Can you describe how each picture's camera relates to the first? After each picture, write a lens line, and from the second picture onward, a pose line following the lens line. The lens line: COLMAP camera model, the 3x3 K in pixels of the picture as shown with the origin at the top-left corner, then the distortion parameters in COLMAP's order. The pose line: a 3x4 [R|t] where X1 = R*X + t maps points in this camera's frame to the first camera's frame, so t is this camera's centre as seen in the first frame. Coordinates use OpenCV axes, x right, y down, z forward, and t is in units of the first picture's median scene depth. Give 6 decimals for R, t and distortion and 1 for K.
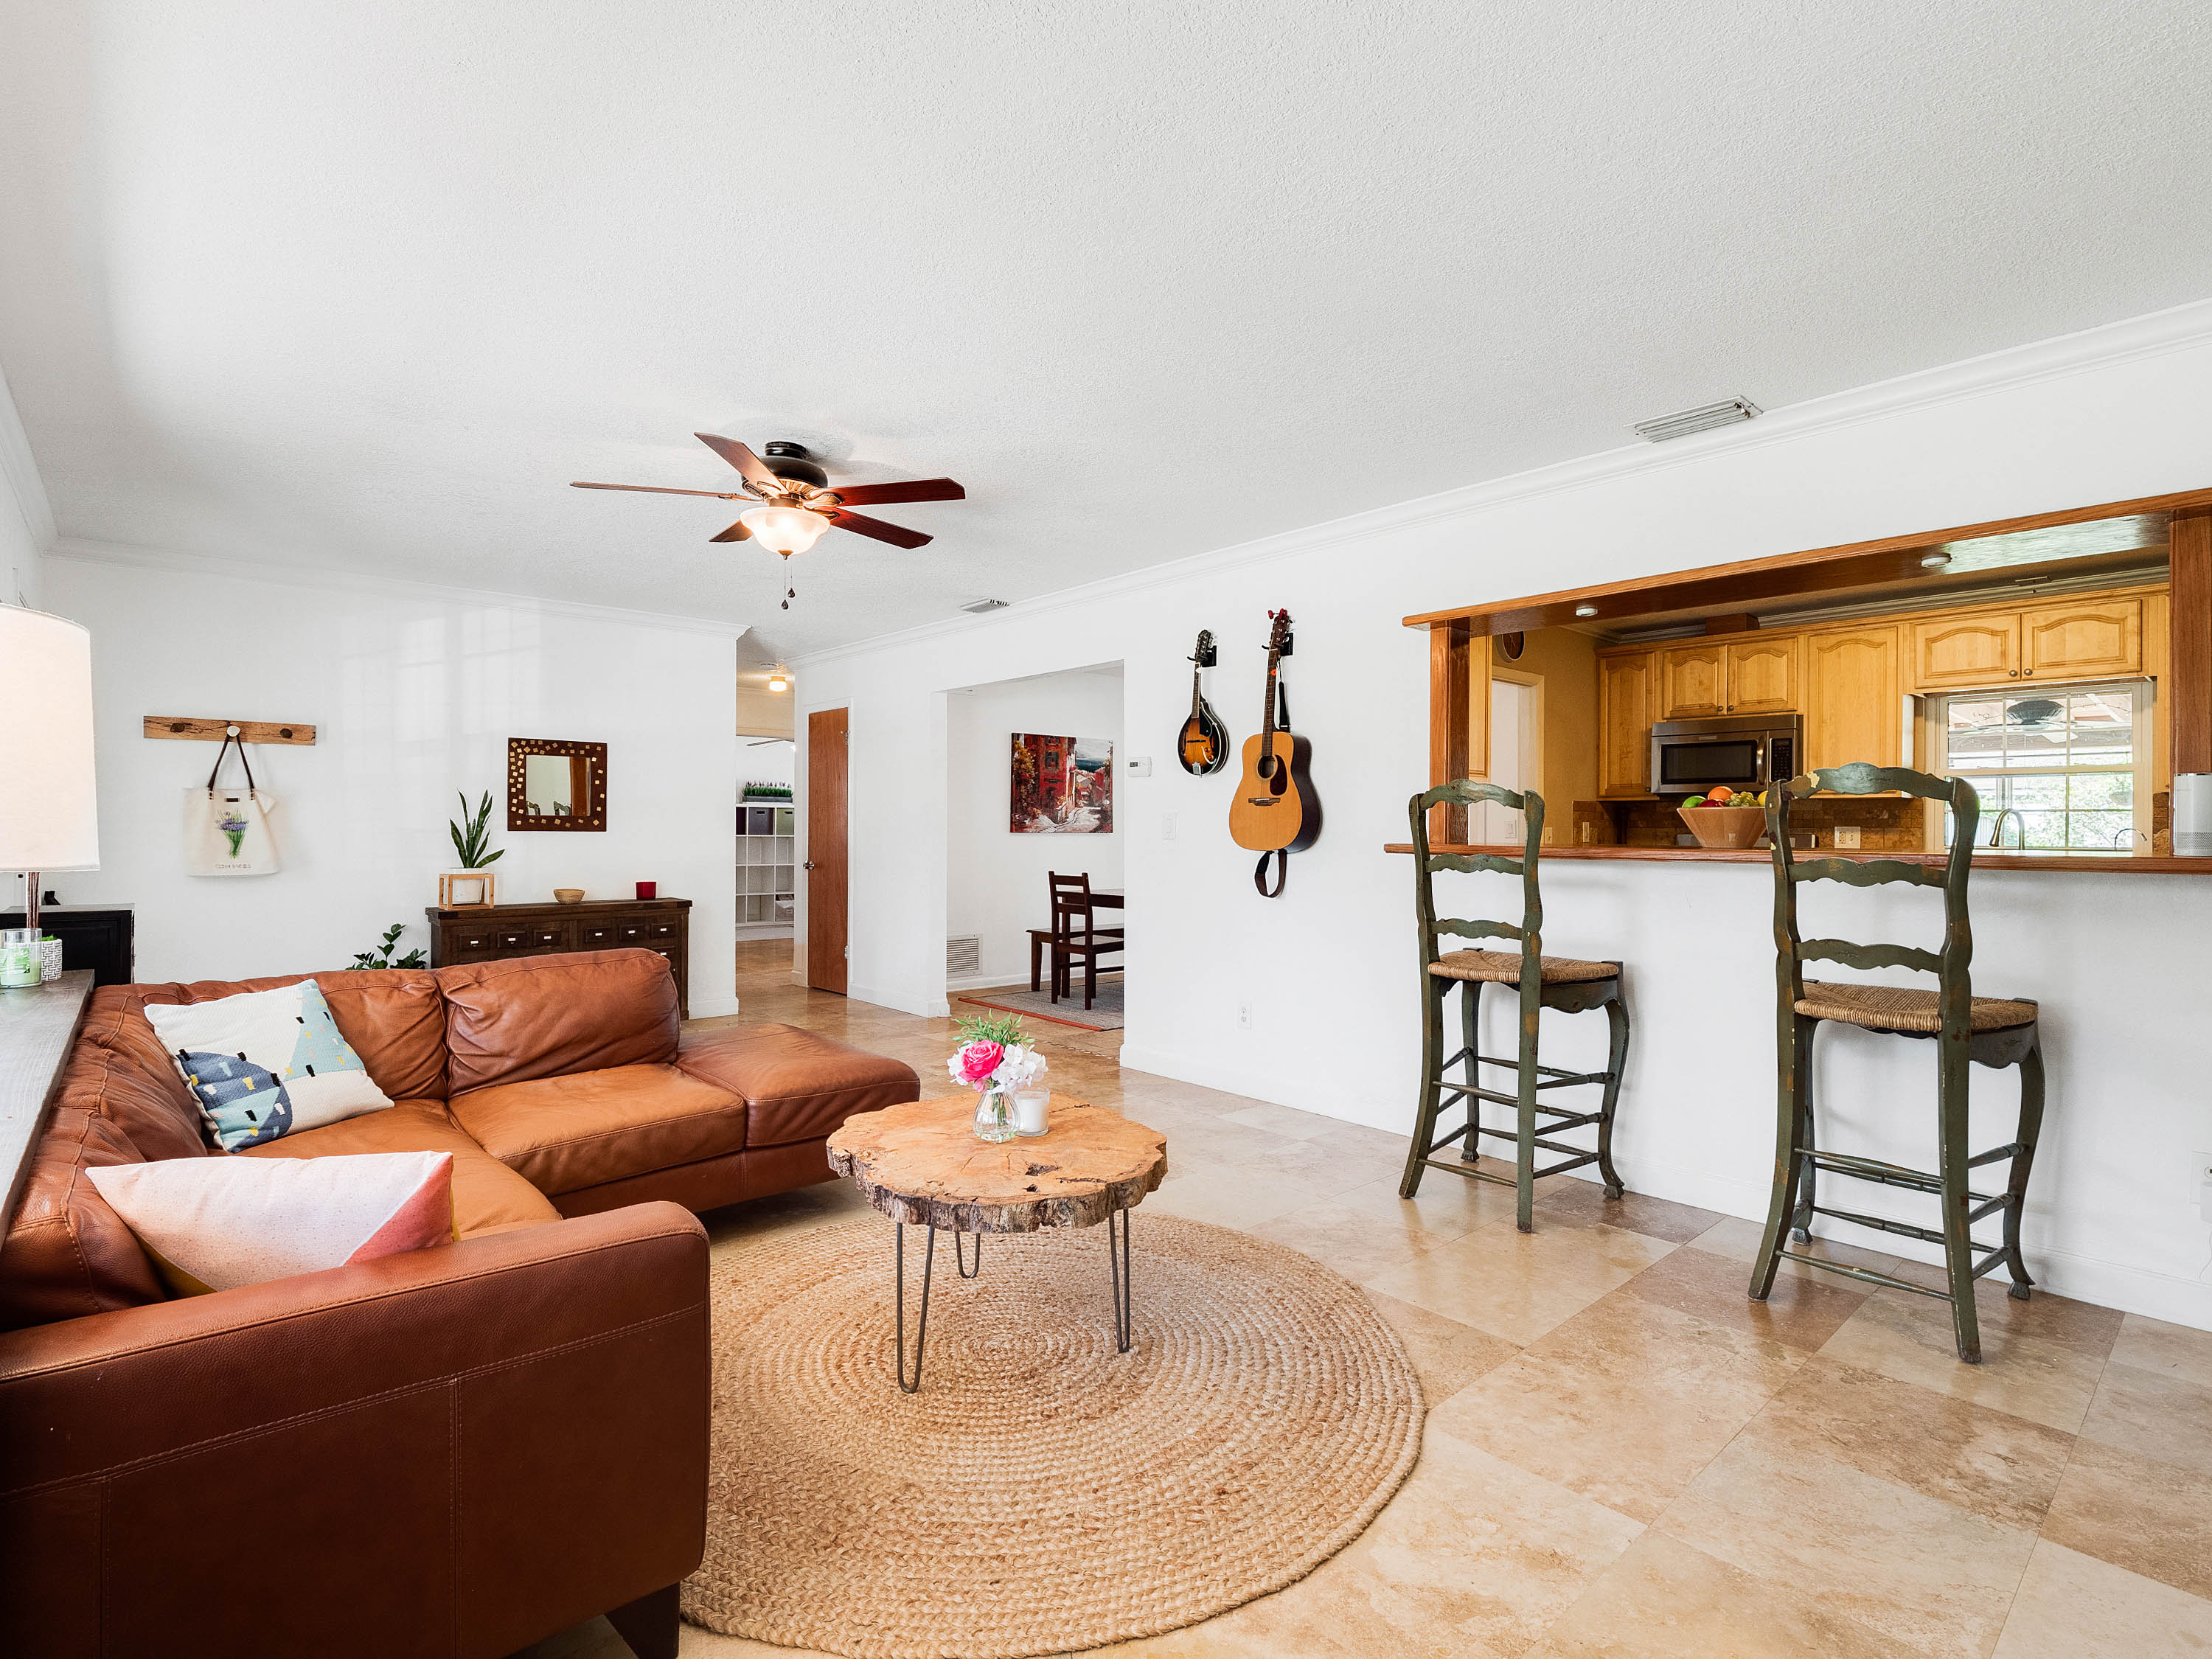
lens RADIAL K [[1082.0, 0, 1126.1], [0, 1082.0, 827.7], [0, 0, 1]] dist [-0.007248, -0.004596]
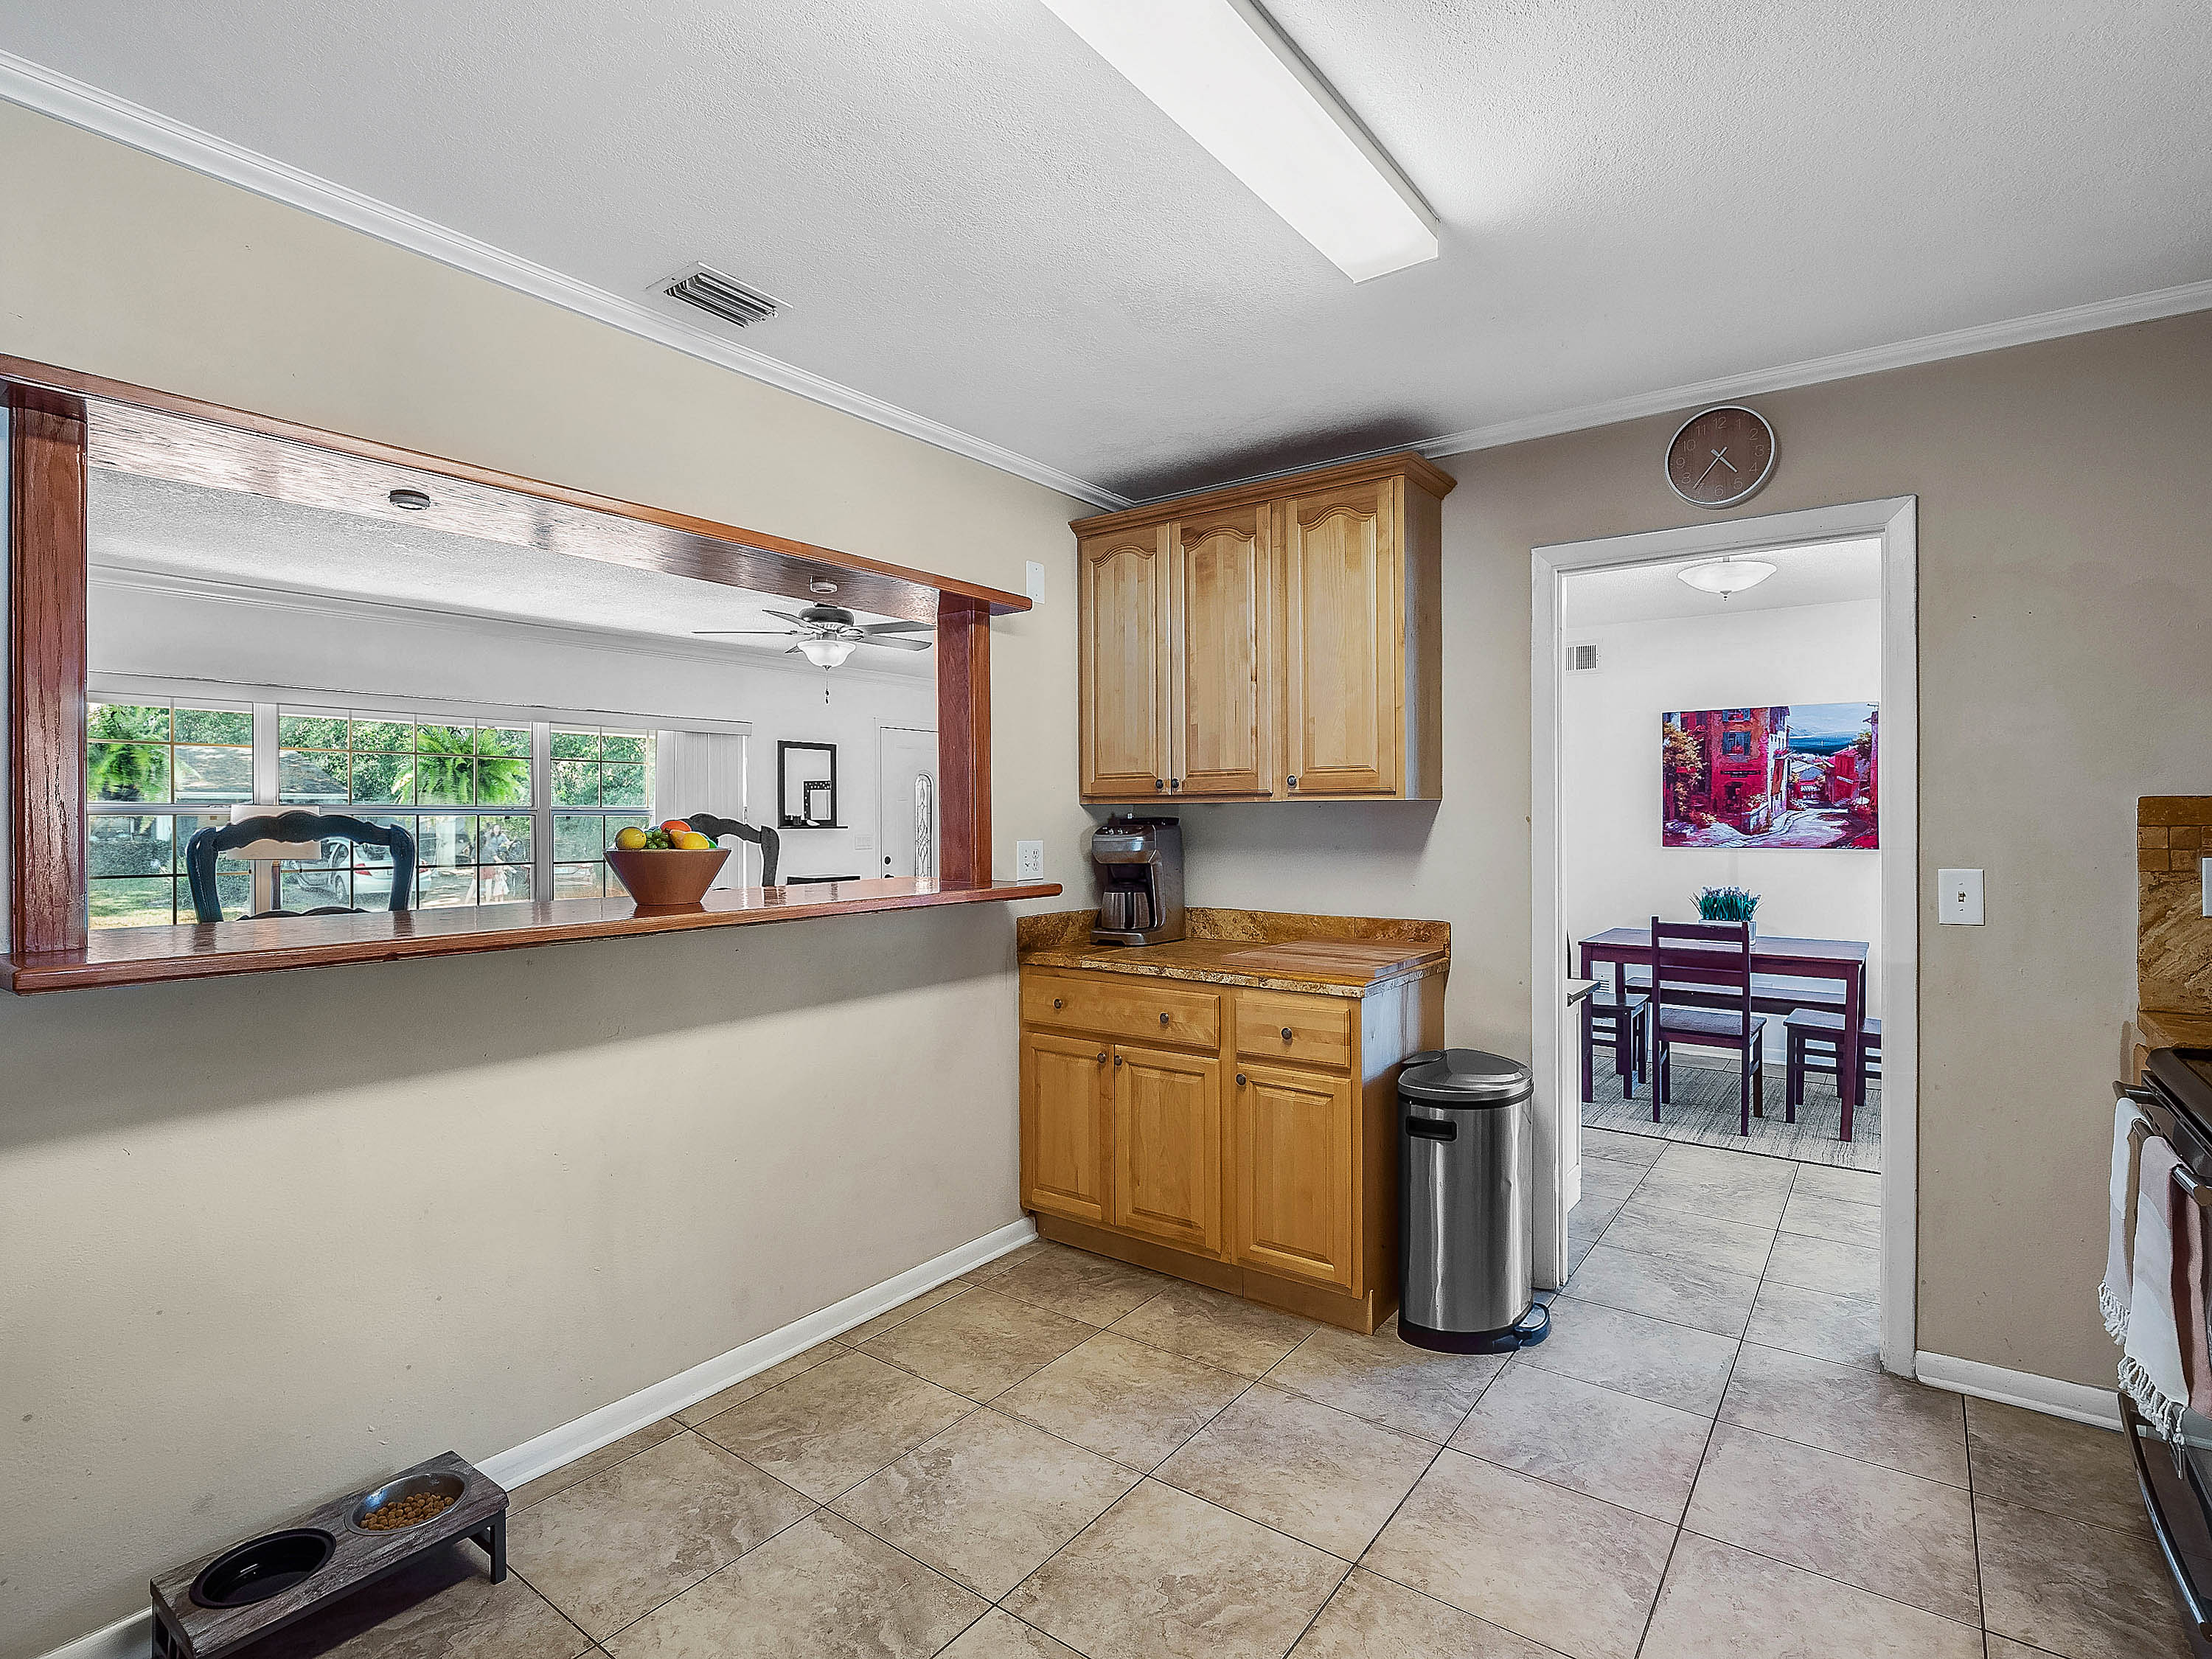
lens RADIAL K [[1082.0, 0, 1100.5], [0, 1082.0, 825.1], [0, 0, 1]] dist [-0.007248, -0.004596]
pose [[0.190057, 0.003542, -0.981767, 0.758082], [0.004711, 0.999979, 0.004519, -0.021248], [0.981762, -0.005484, 0.190037, 0.655509]]
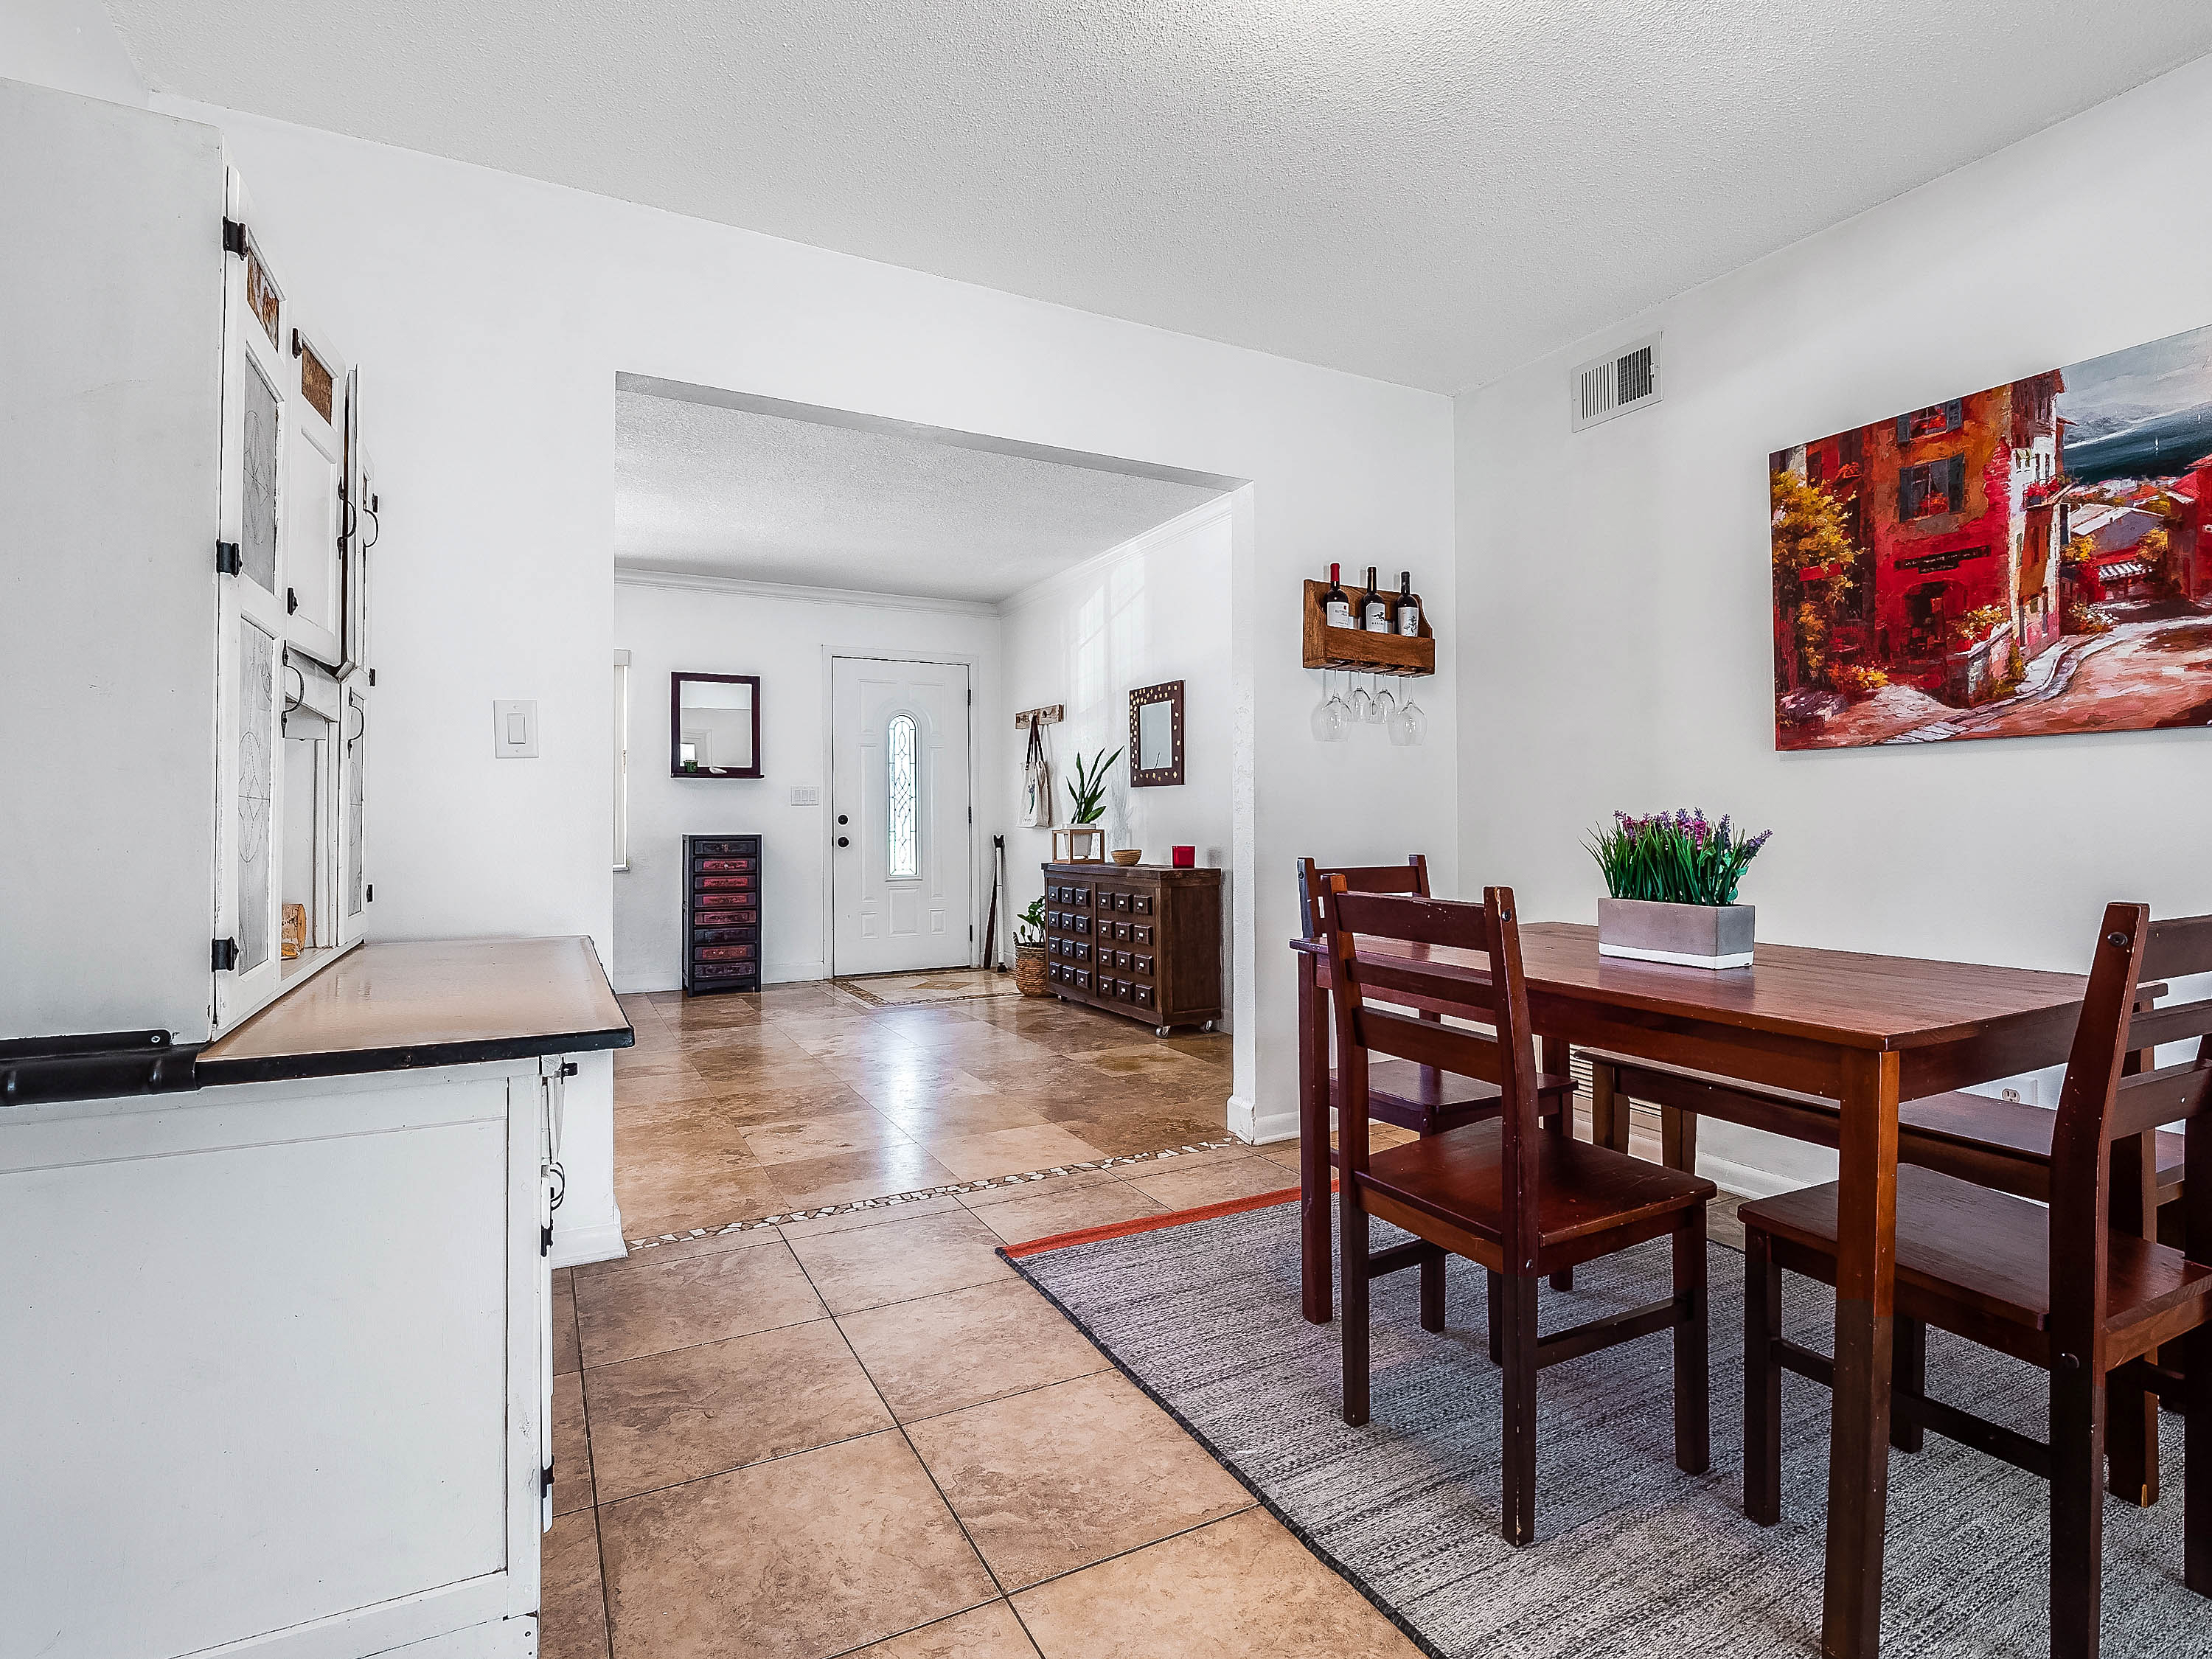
lens RADIAL K [[1082.0, 0, 1124.9], [0, 1082.0, 818.1], [0, 0, 1]] dist [-0.007248, -0.004596]
pose [[-0.234161, -0.005880, -0.972180, 0.367351], [0.004218, 0.999966, -0.007064, 0.036967], [0.972189, -0.005755, -0.234128, 1.210053]]
